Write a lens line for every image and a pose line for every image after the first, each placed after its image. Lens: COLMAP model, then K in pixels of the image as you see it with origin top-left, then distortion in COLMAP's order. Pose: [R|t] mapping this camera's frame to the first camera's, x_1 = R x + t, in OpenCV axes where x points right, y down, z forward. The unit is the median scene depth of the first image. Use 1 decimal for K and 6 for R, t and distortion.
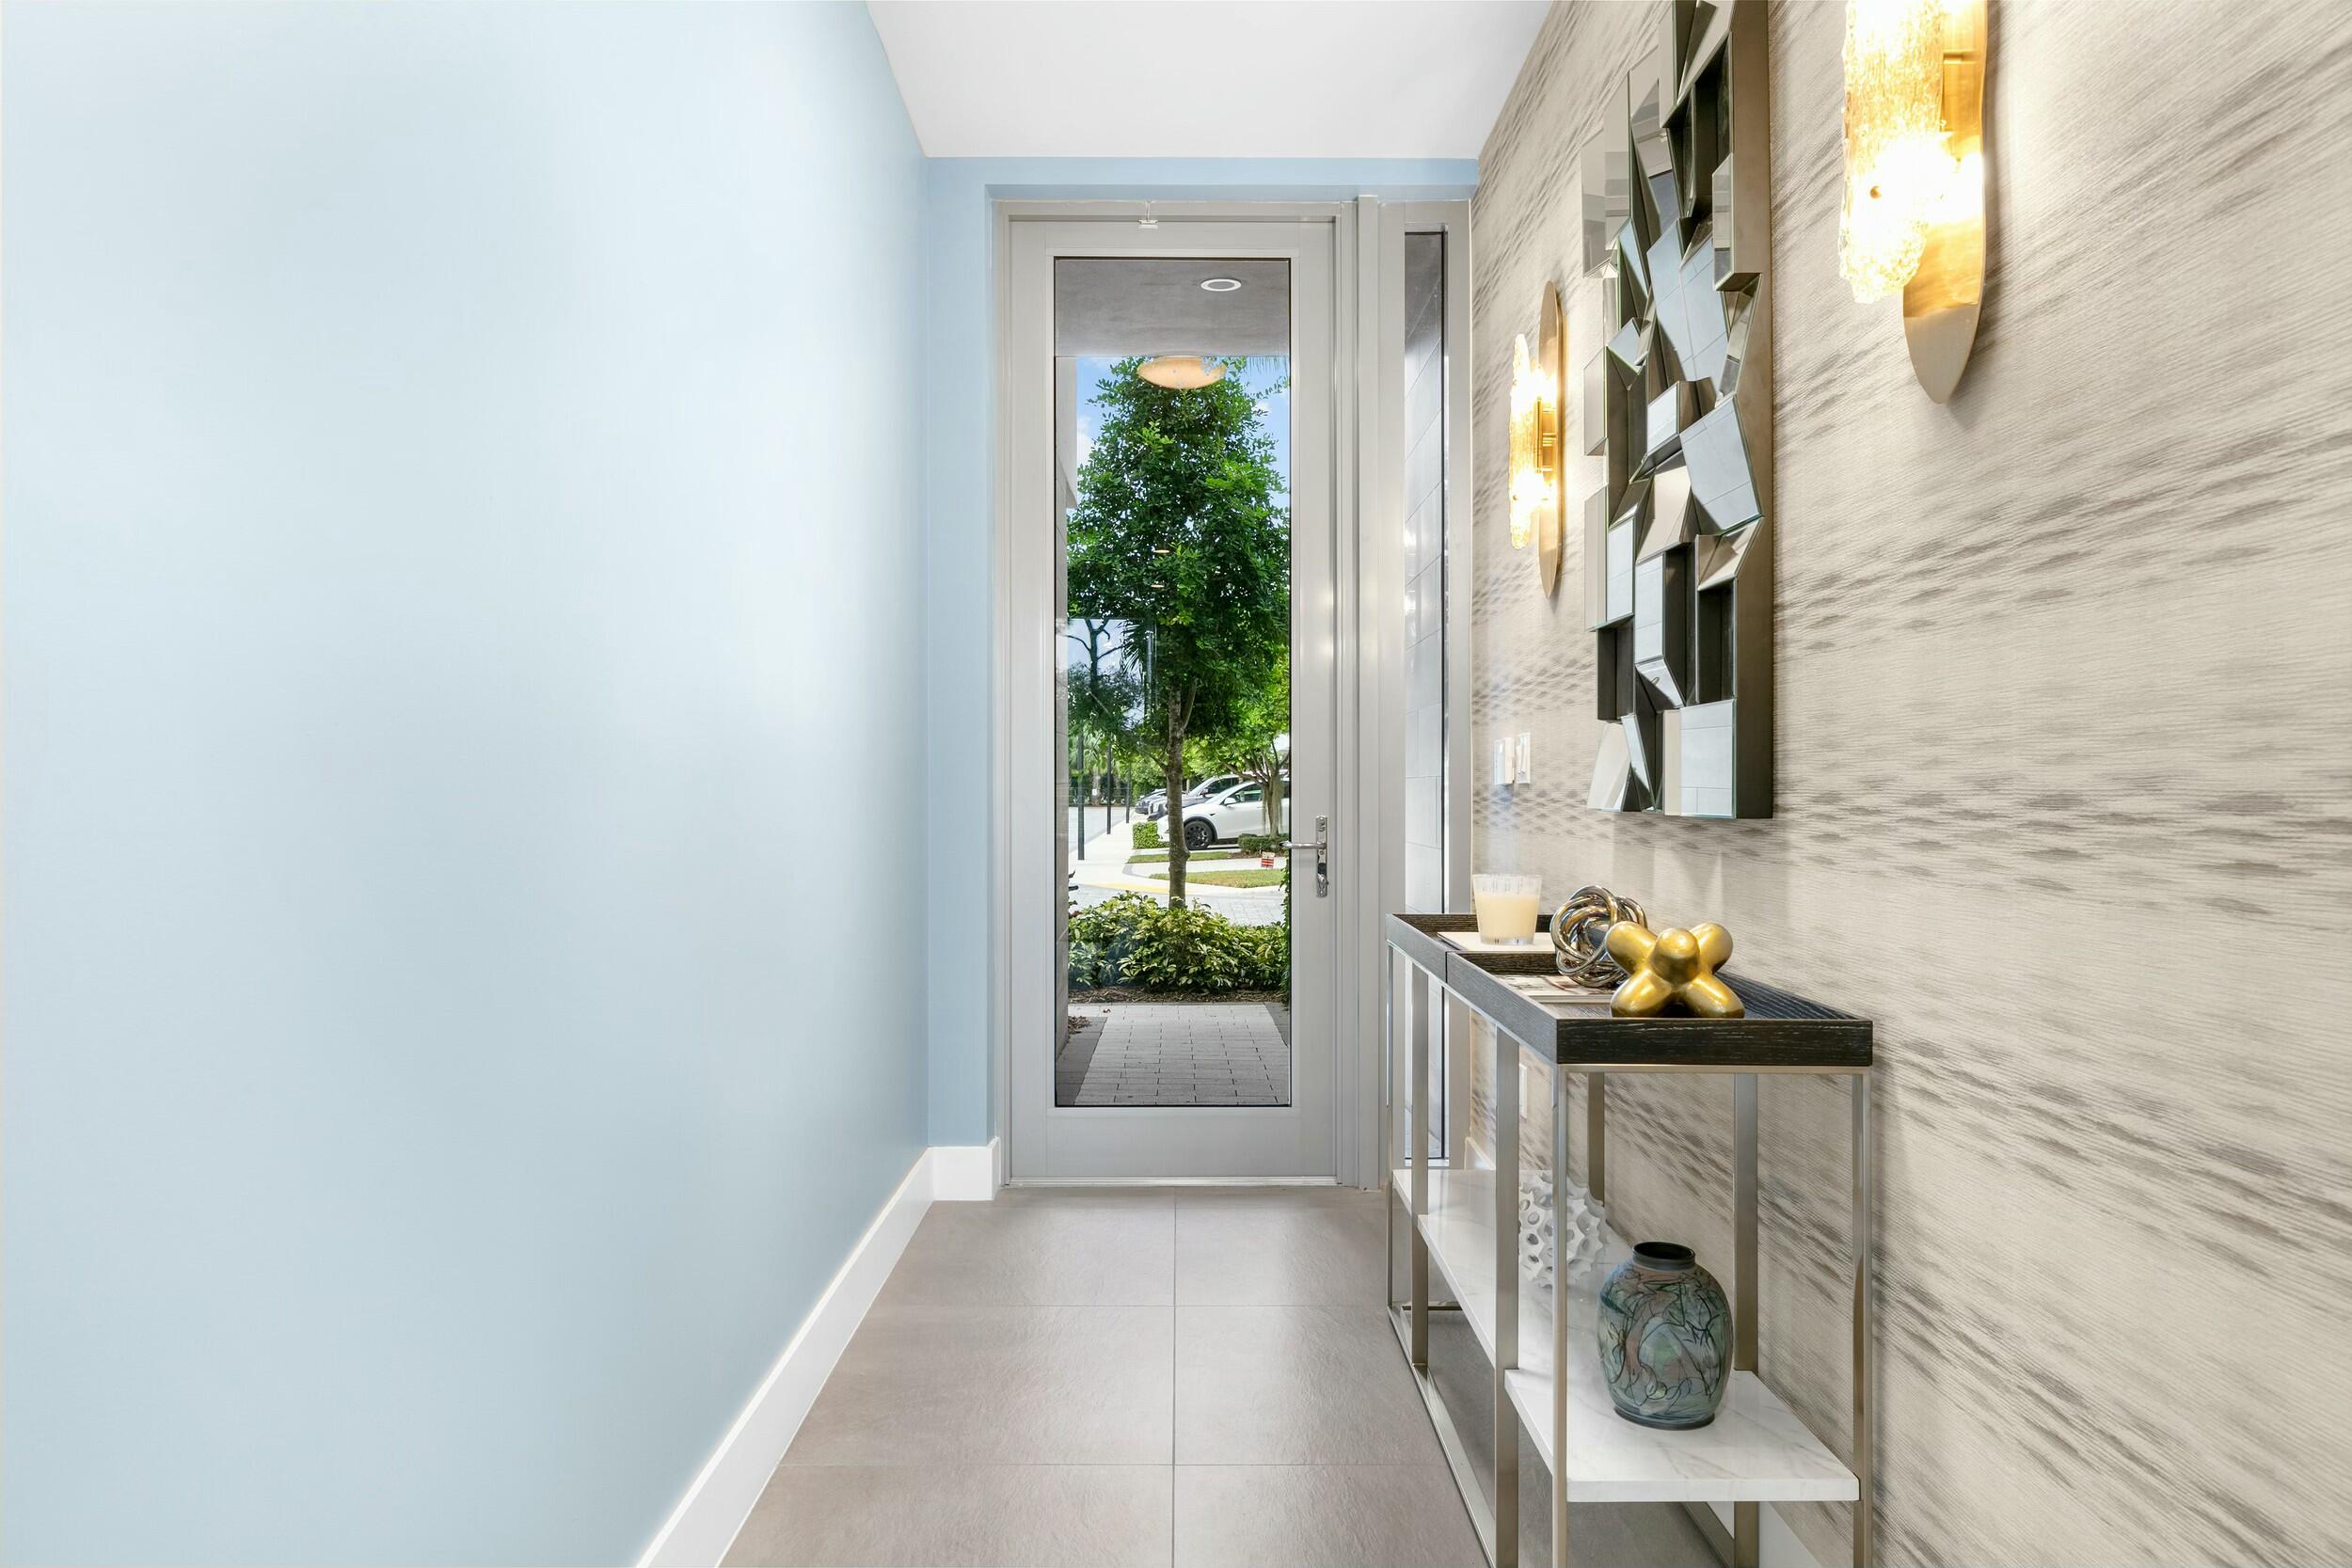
lens RADIAL K [[1694.8, 0, 1175.3], [0, 1694.8, 784.8], [0, 0, 1]] dist [0.003998, 0.000131]
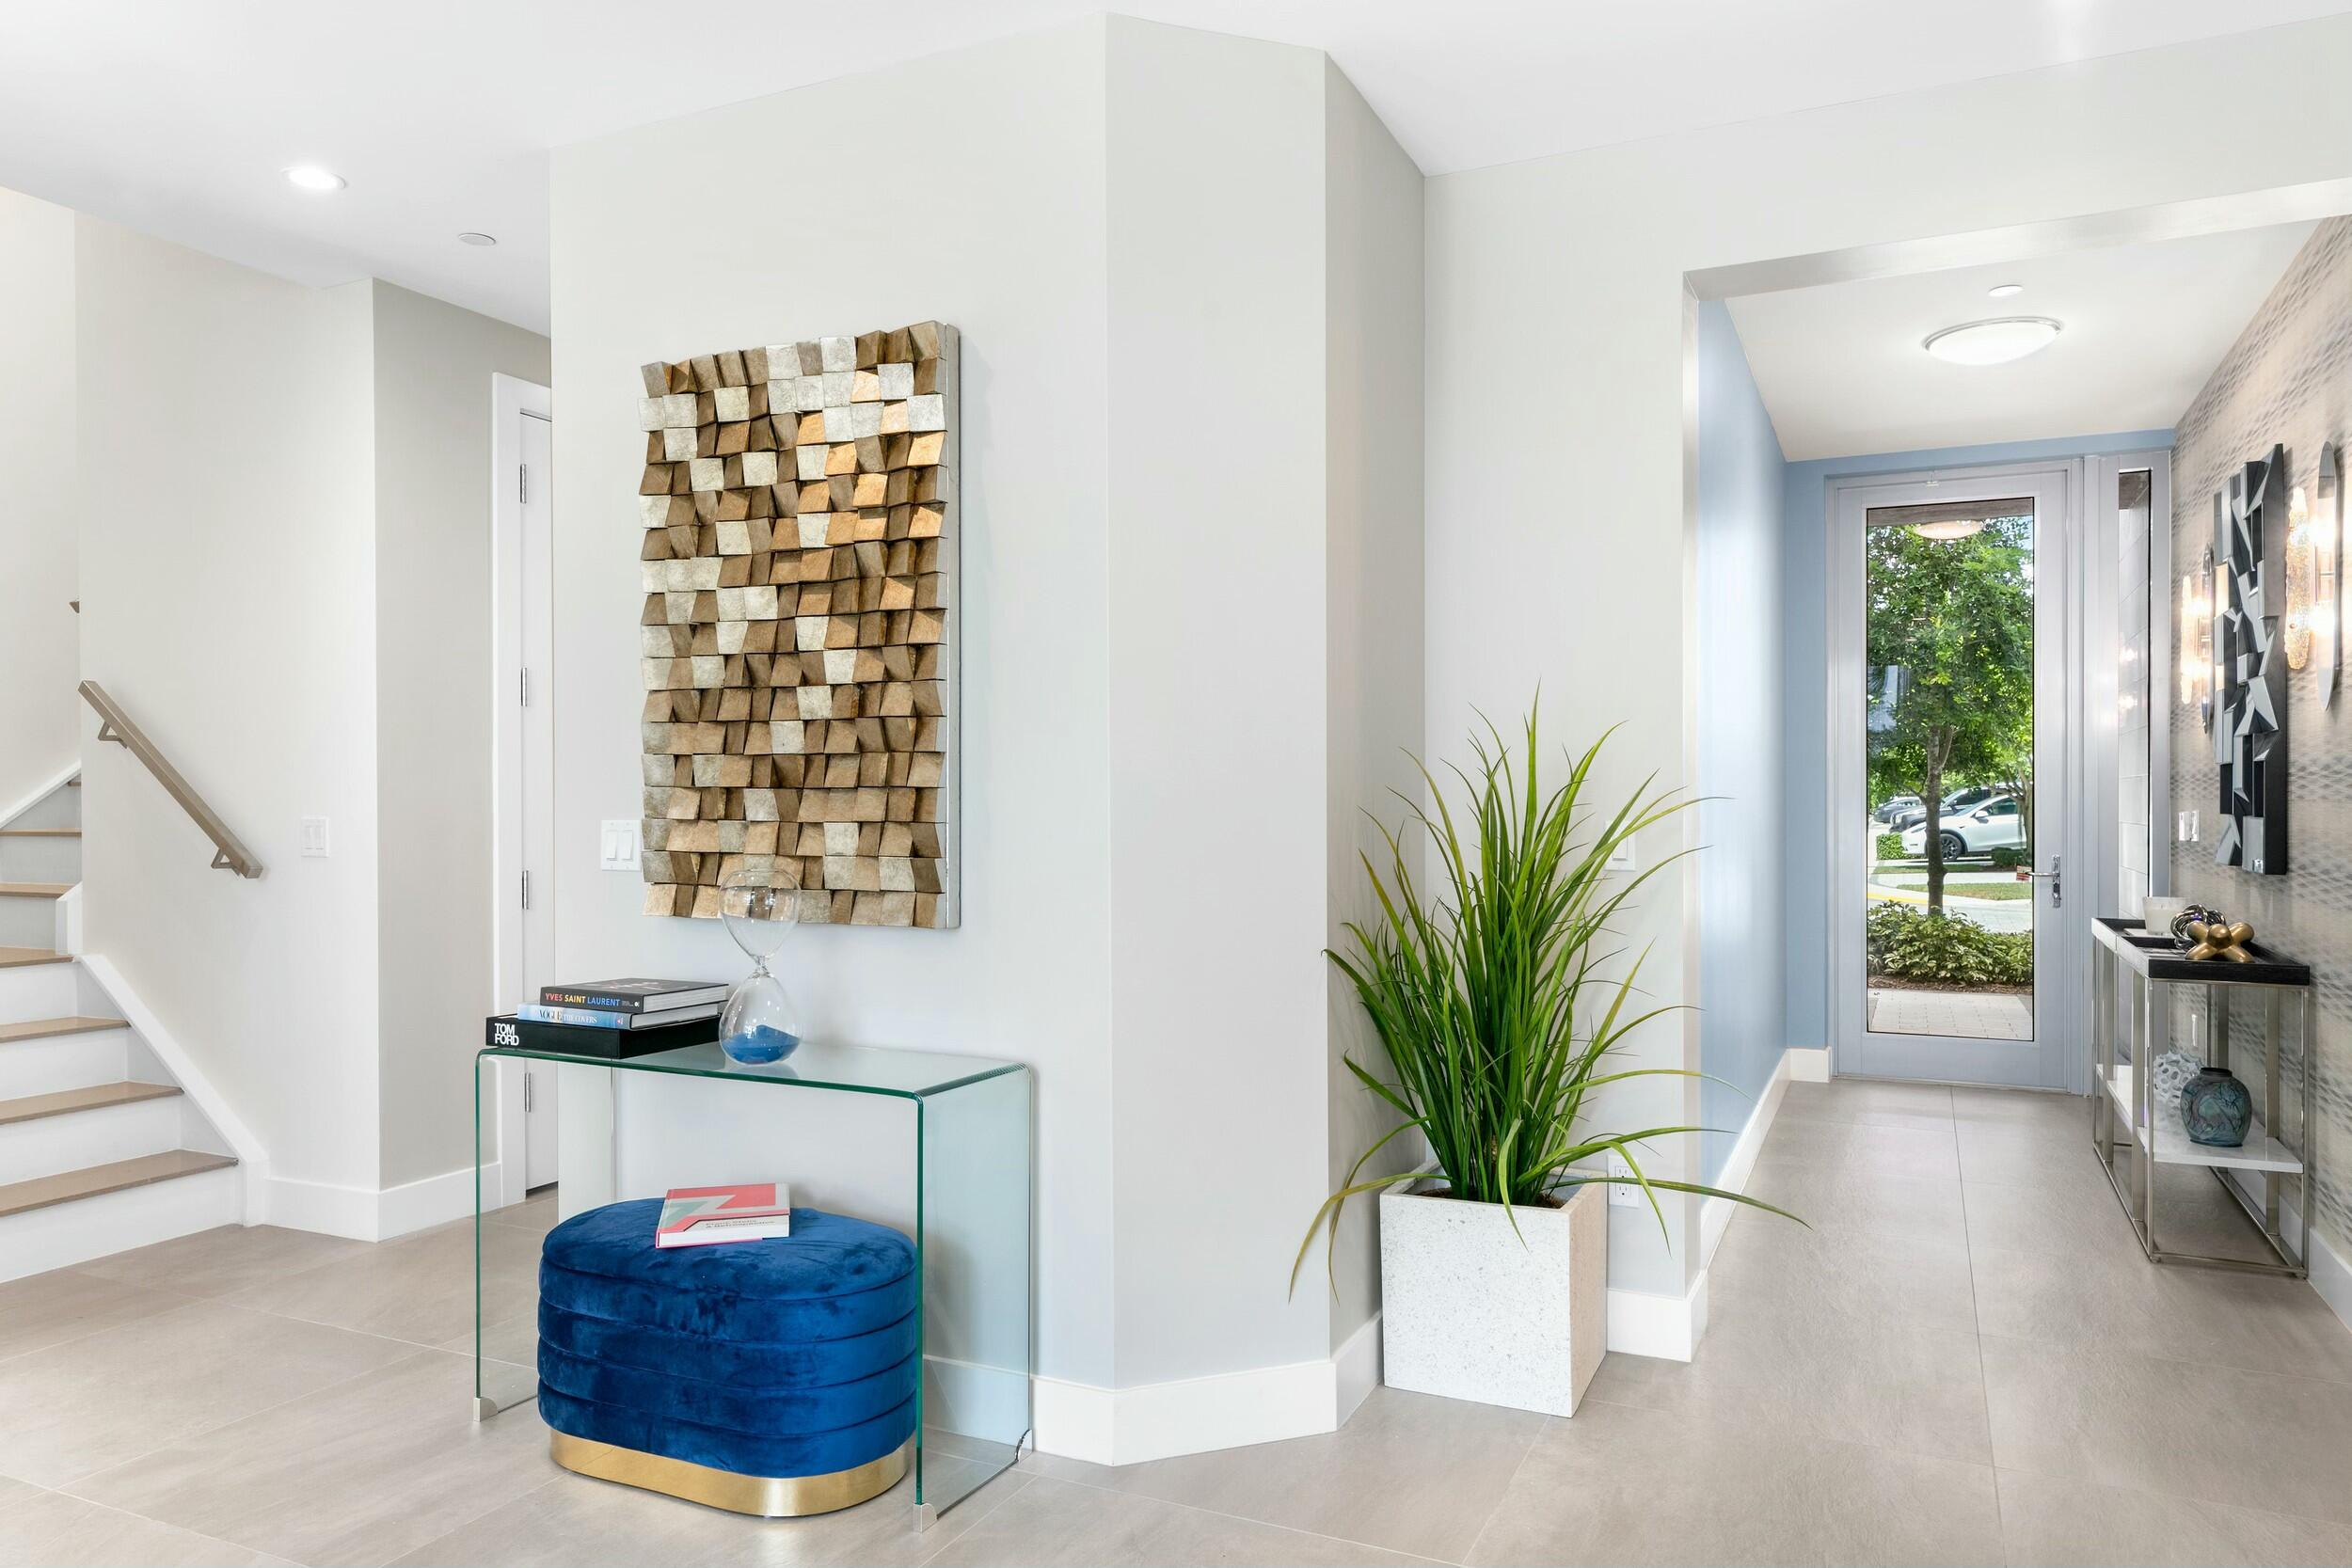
lens RADIAL K [[1580.5, 0, 1174.9], [0, 1580.5, 795.3], [0, 0, 1]] dist [0.005795, 0.002816]
pose [[0.905588, 0.000518, -0.424159, -0.012295], [0.000403, 0.999998, 0.002081, -0.016782], [0.424159, -0.002055, 0.905586, -0.274951]]
